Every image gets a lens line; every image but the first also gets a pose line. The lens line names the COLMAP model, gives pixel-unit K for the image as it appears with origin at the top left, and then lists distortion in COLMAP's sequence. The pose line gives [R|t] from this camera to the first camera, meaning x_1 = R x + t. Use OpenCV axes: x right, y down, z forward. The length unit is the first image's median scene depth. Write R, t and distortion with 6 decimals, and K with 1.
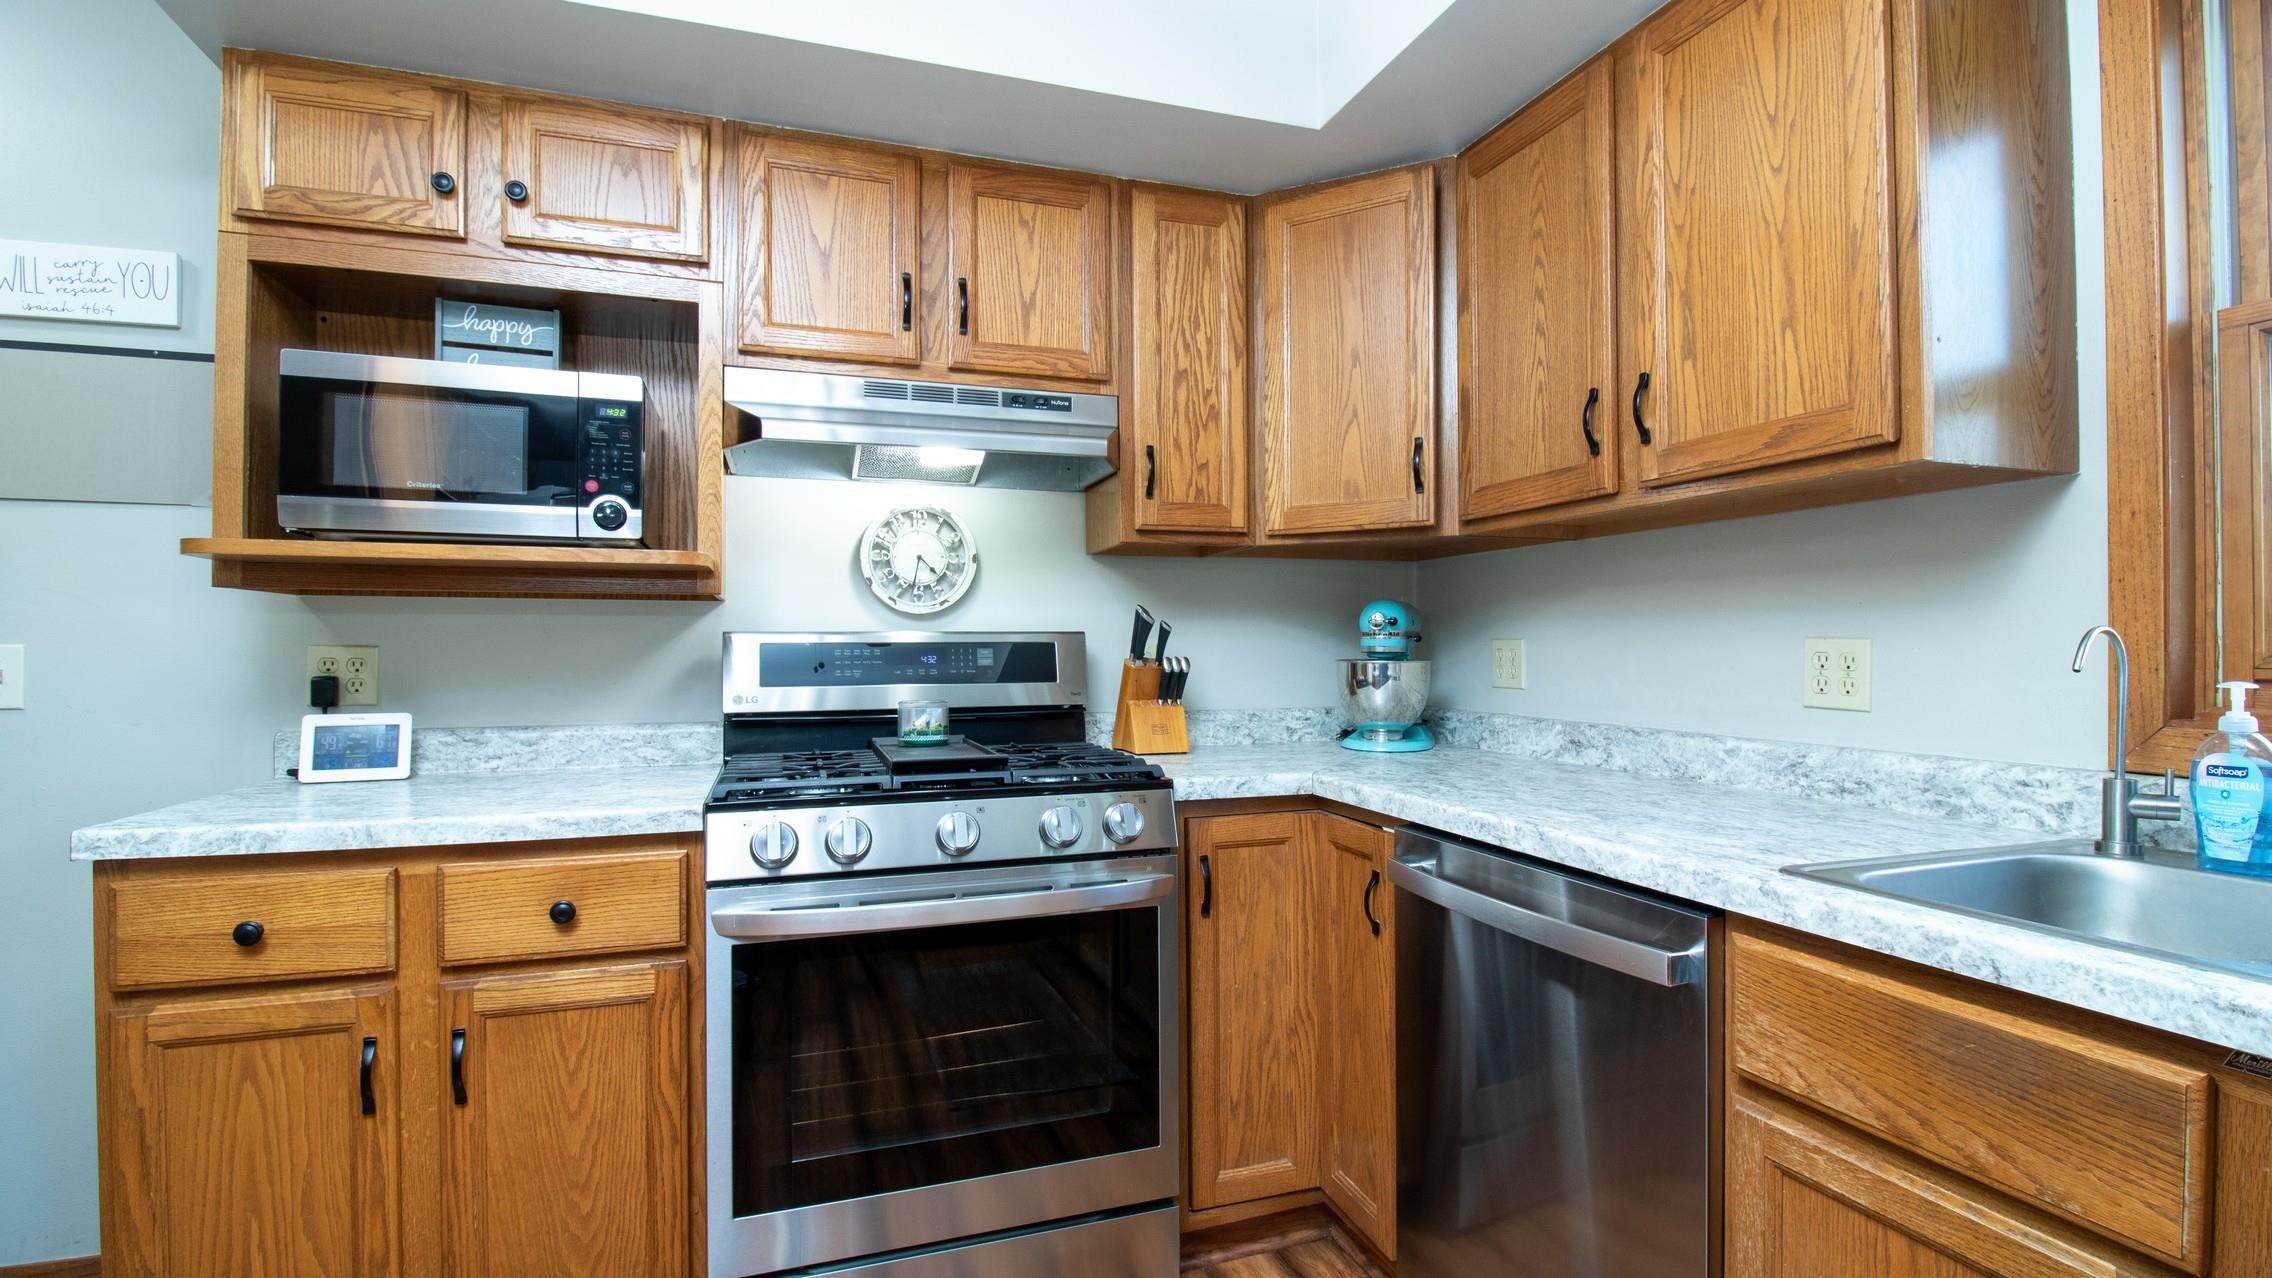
lens RADIAL K [[1057.8, 0, 1156.6], [0, 1057.8, 635.7], [0, 0, 1]] dist [0.004805, -0.015109]
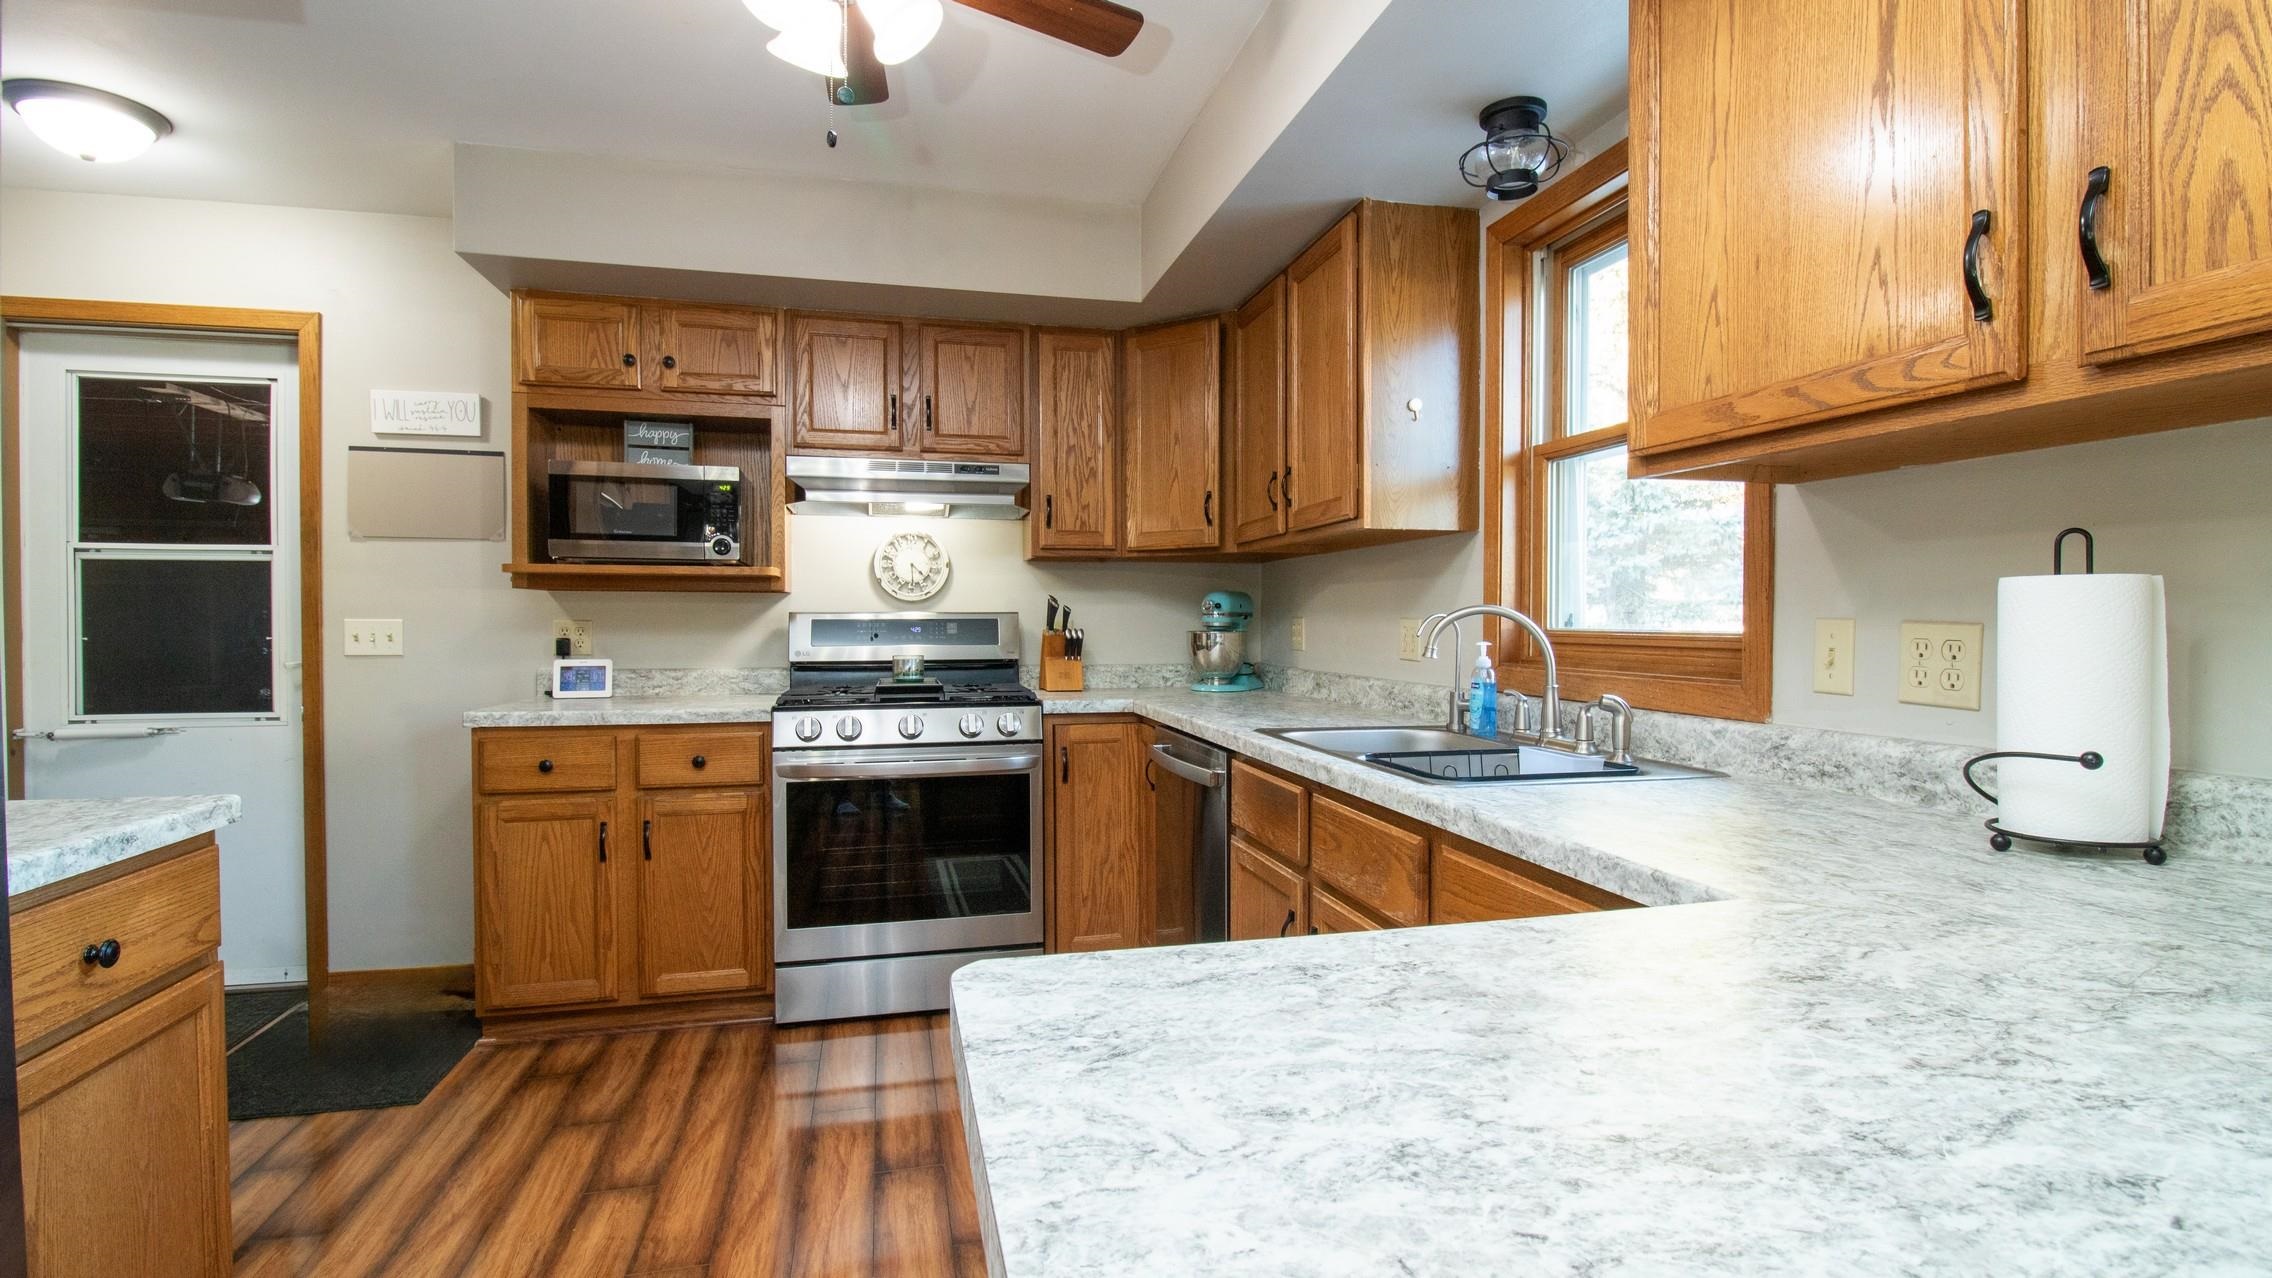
lens RADIAL K [[1057.8, 0, 1156.6], [0, 1057.8, 635.7], [0, 0, 1]] dist [0.004805, -0.015109]
pose [[0.995693, 0.004486, -0.092601, 0.344795], [-0.002245, 0.999702, 0.024290, -0.009313], [0.092683, -0.023978, 0.995407, -0.646747]]
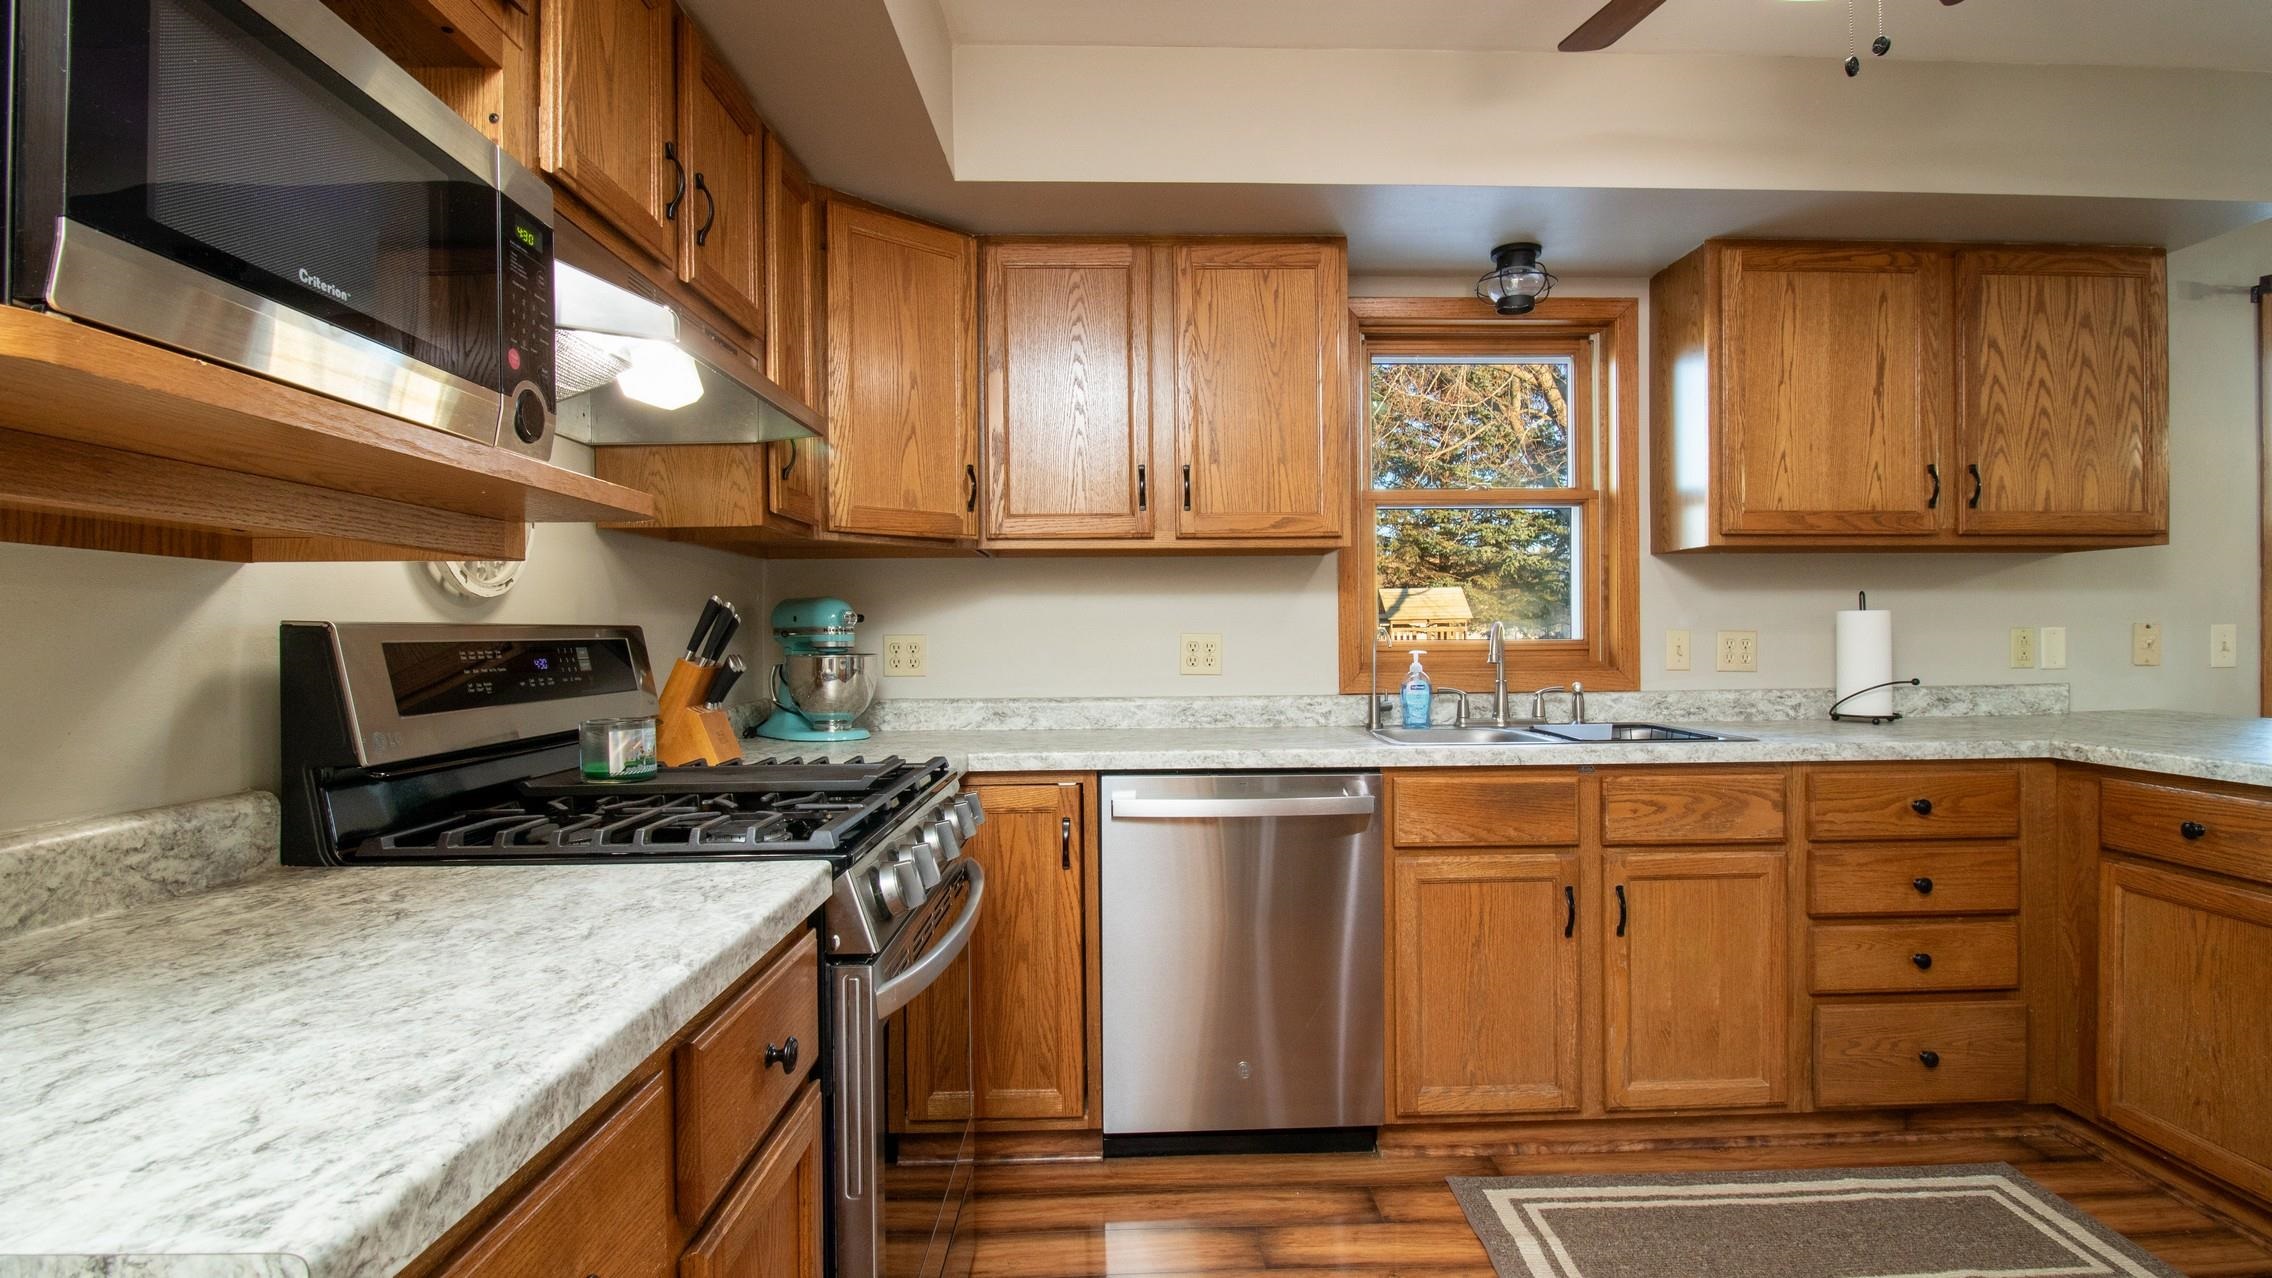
lens RADIAL K [[1057.8, 0, 1156.6], [0, 1057.8, 635.7], [0, 0, 1]] dist [0.004805, -0.015109]
pose [[0.310549, -0.000747, 0.950557, -0.892758], [0.000091, 1.000000, 0.000756, 0.003830], [-0.950558, -0.000148, 0.310548, 0.470499]]
